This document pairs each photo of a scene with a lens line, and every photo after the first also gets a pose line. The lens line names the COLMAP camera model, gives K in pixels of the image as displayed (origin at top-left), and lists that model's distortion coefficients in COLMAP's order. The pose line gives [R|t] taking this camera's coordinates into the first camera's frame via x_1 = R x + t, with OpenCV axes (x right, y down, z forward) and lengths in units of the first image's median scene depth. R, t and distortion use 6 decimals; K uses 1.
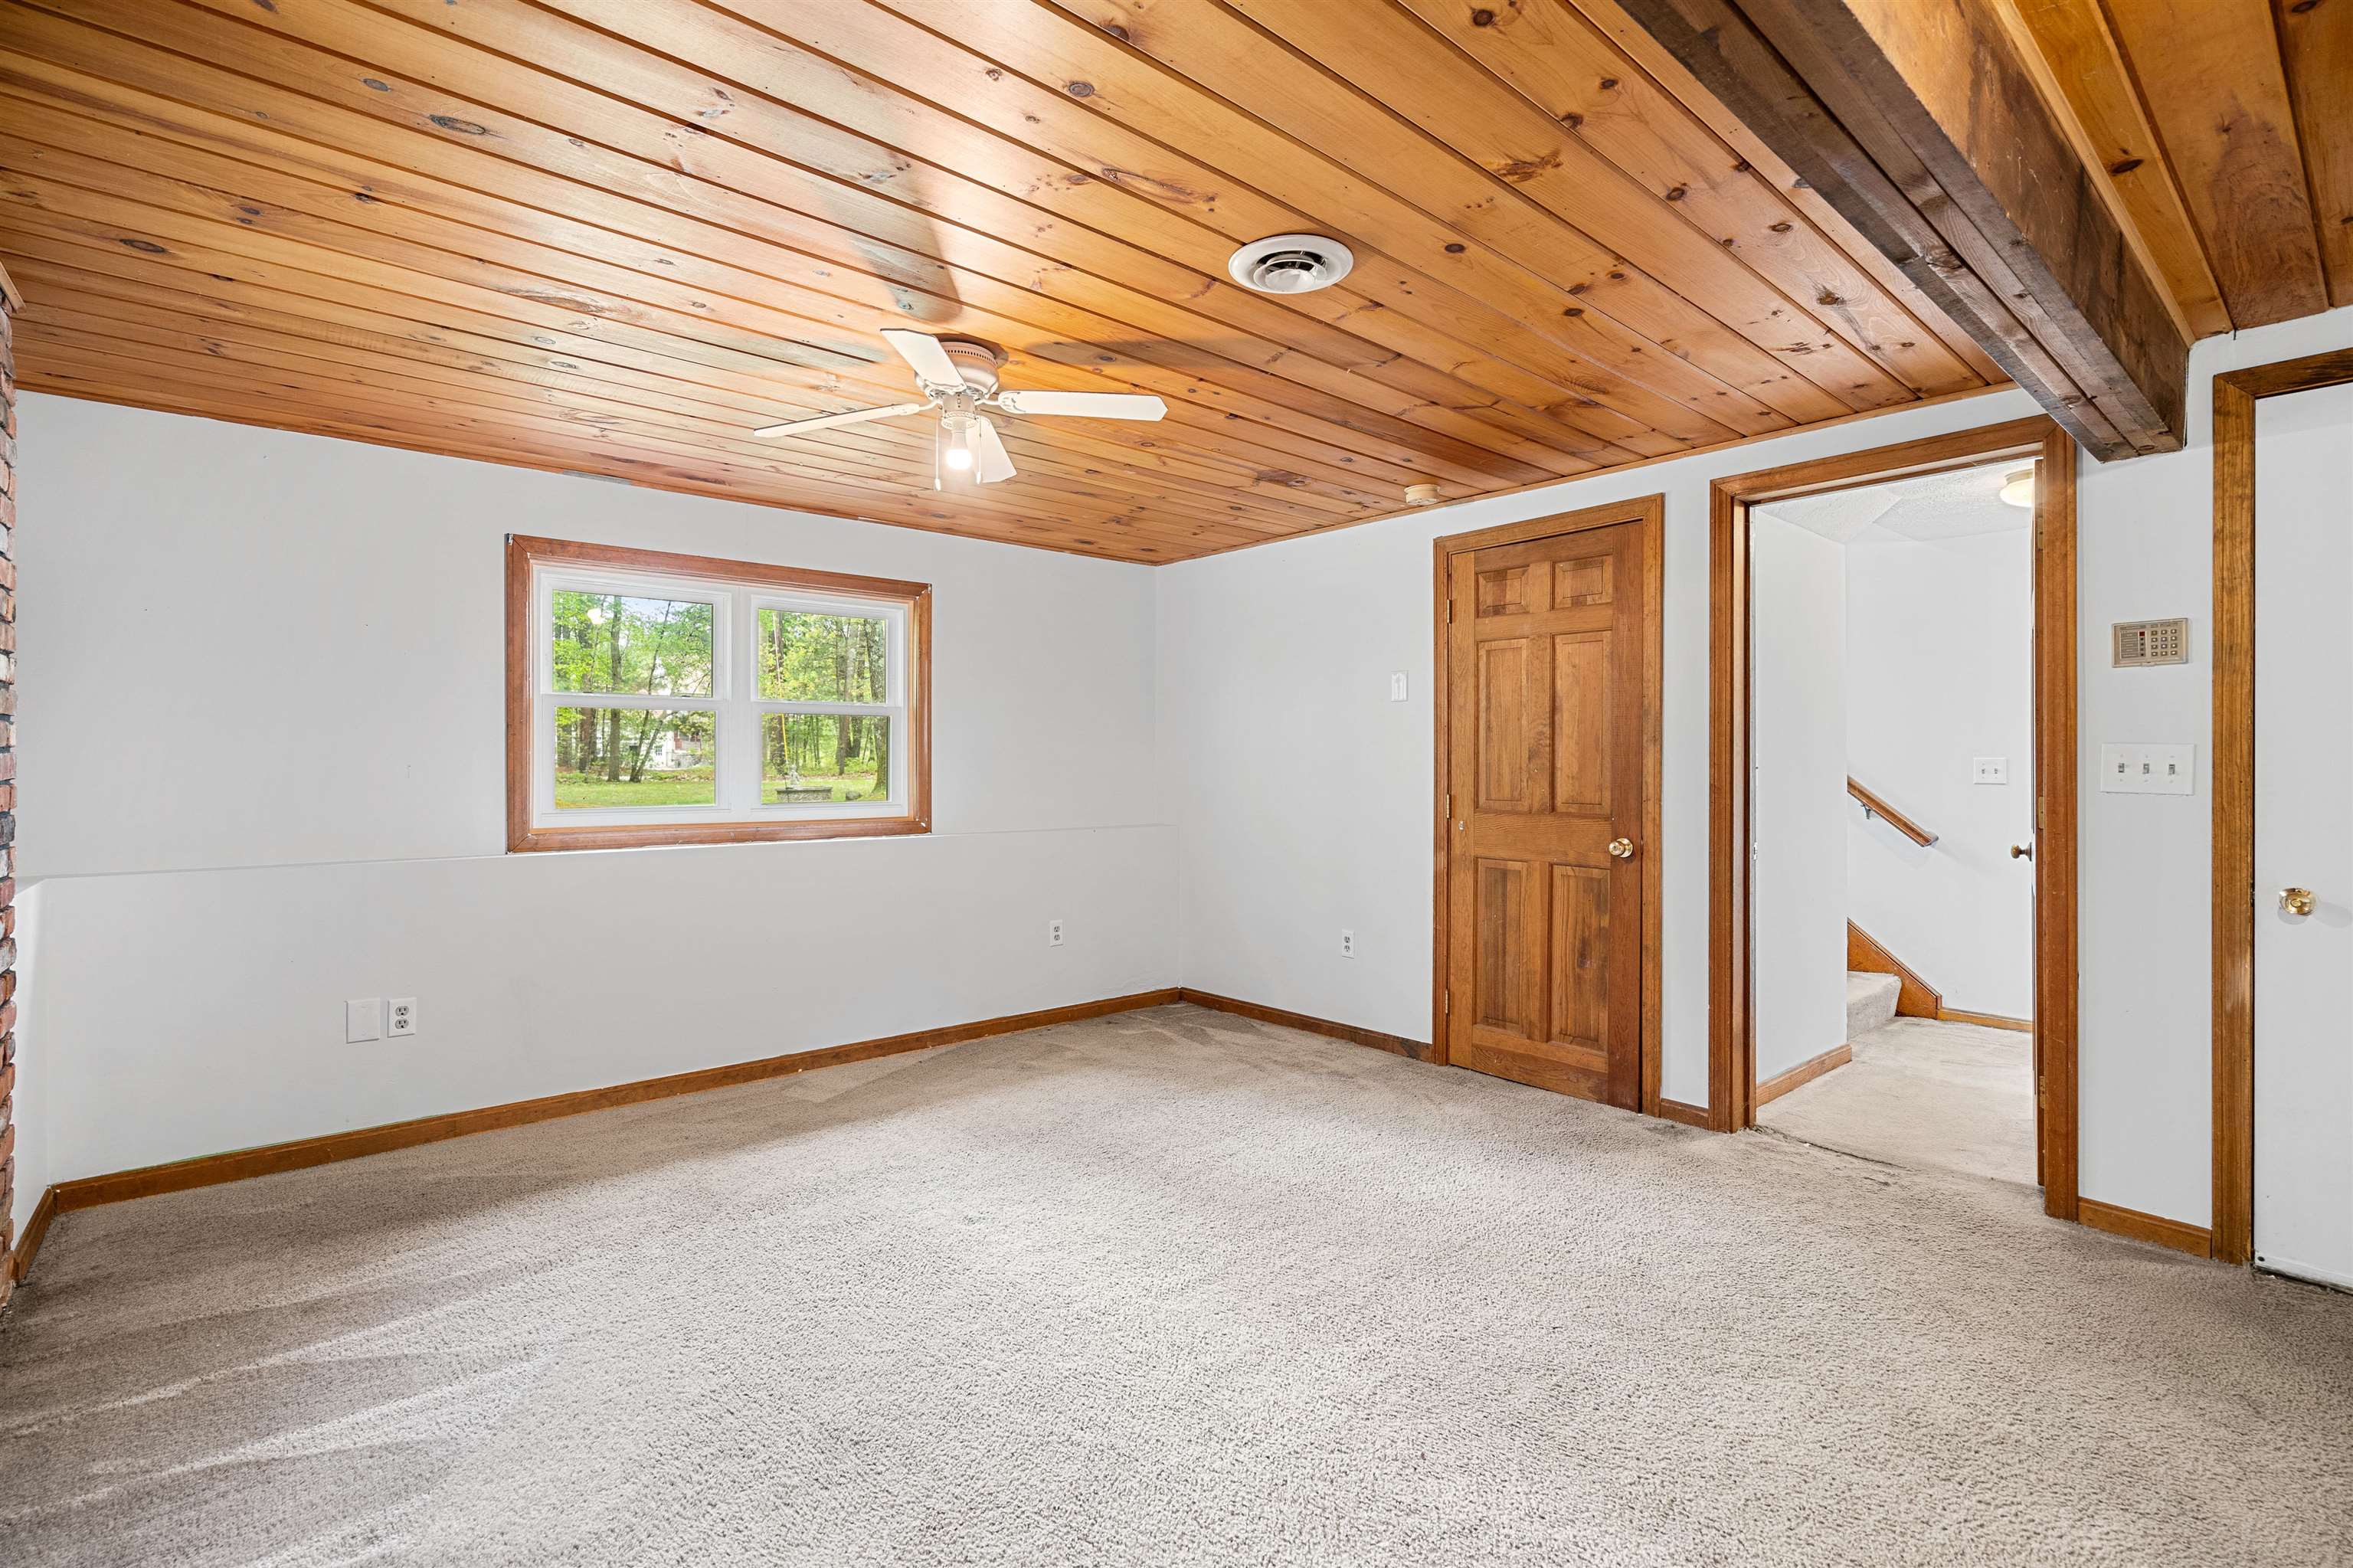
lens RADIAL K [[1080.0, 0, 1164.7], [0, 1080.0, 763.4], [0, 0, 1]] dist [-0.003552, 0.000239]
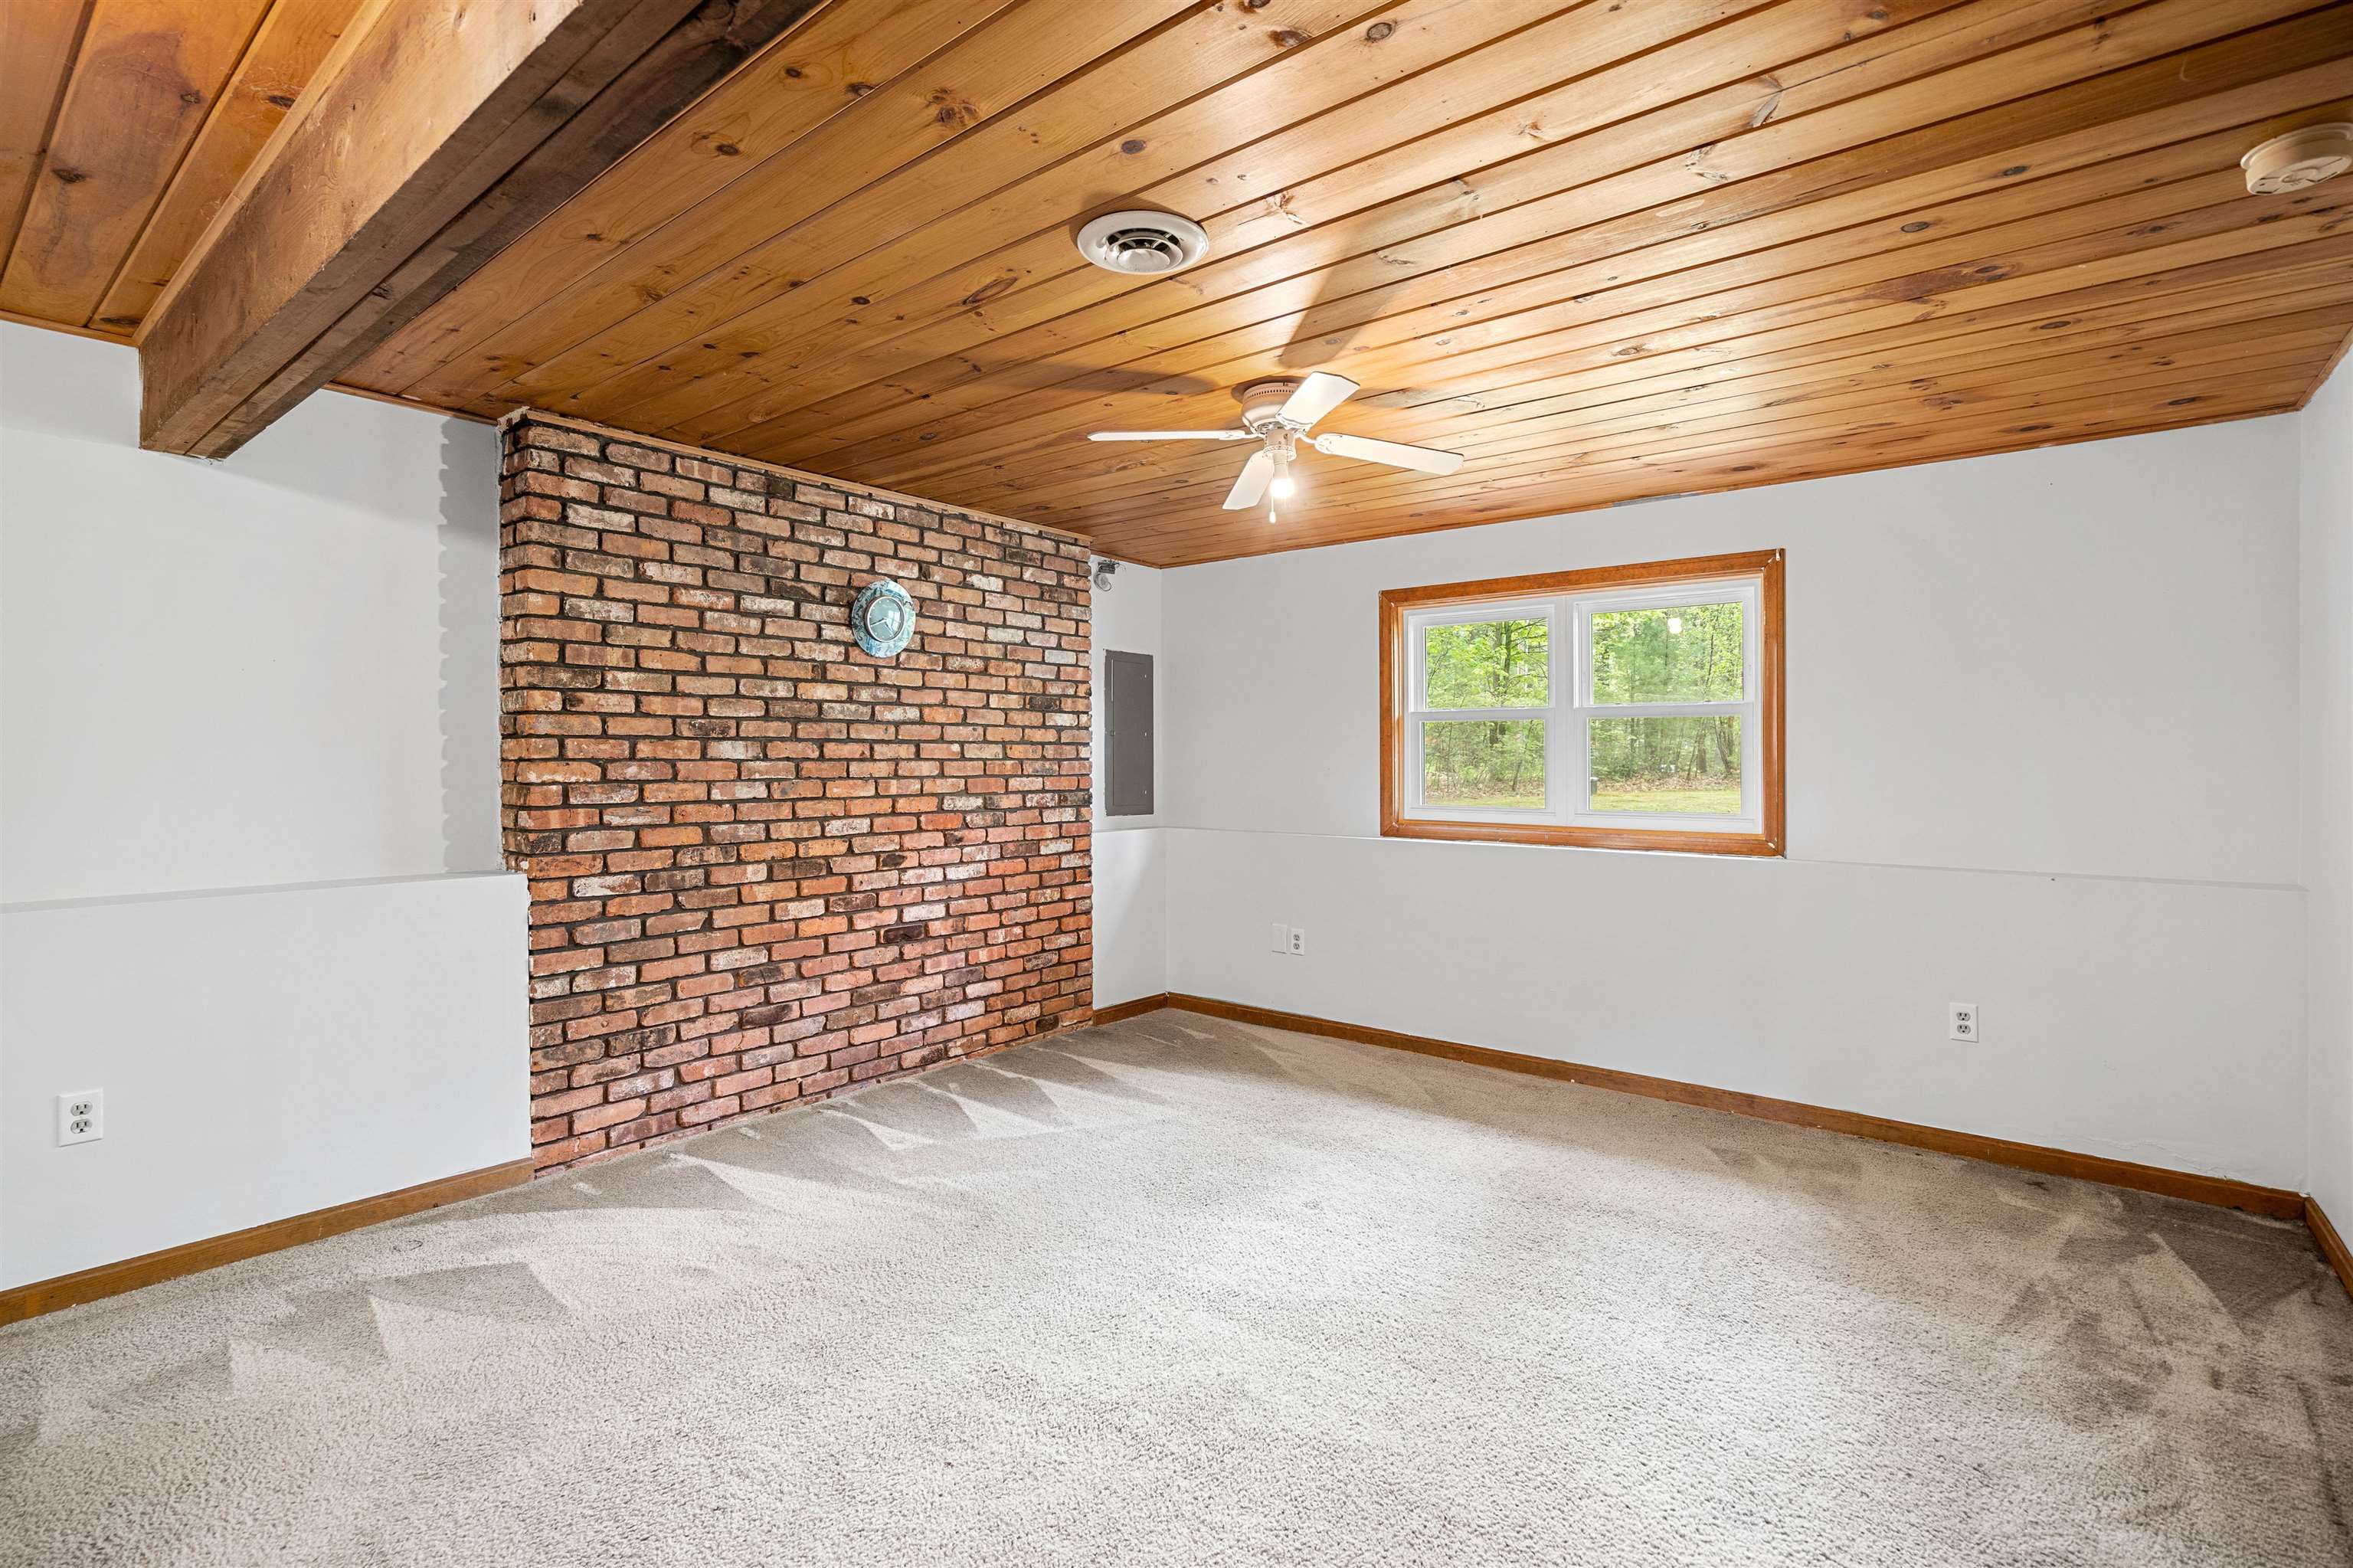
lens RADIAL K [[1080.0, 0, 1164.7], [0, 1080.0, 763.4], [0, 0, 1]] dist [-0.003552, 0.000239]
pose [[0.177882, 0.001212, -0.984051, 0.607070], [-0.004487, 0.999990, 0.000421, -0.004238], [0.984042, 0.004340, 0.177885, 0.493067]]
